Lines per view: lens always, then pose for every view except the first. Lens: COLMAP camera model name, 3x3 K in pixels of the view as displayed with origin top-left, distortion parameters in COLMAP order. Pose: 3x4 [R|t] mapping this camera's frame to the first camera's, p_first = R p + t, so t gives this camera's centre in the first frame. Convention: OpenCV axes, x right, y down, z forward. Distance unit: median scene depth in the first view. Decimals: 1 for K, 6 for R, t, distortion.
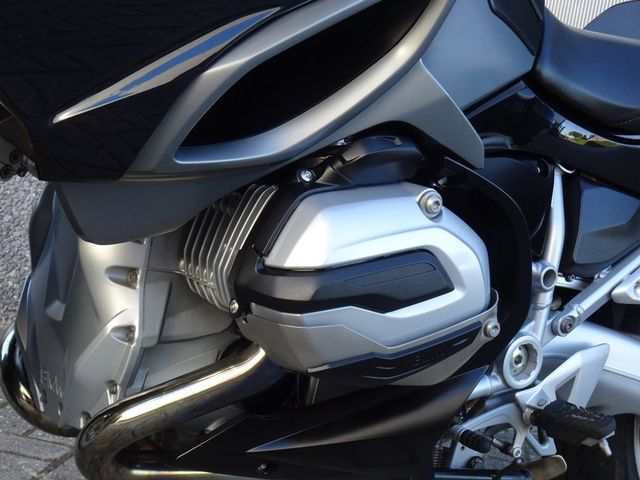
lens RADIAL K [[1156.4, 0, 320.0], [0, 1156.4, 240.0], [0, 0, 1]] dist [-0.006925, 0.013736]
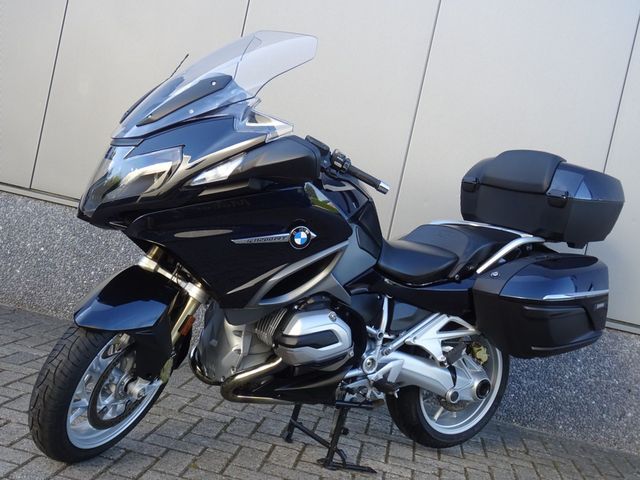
lens RADIAL K [[760.4, 0, 320.0], [0, 760.4, 240.0], [0, 0, 1]] dist [0.007984, 0.000260]
pose [[0.999434, 0.032924, 0.006960, 0.031926], [-0.032524, 0.998149, -0.051383, -0.122254], [-0.008639, 0.051127, 0.998655, -1.078767]]
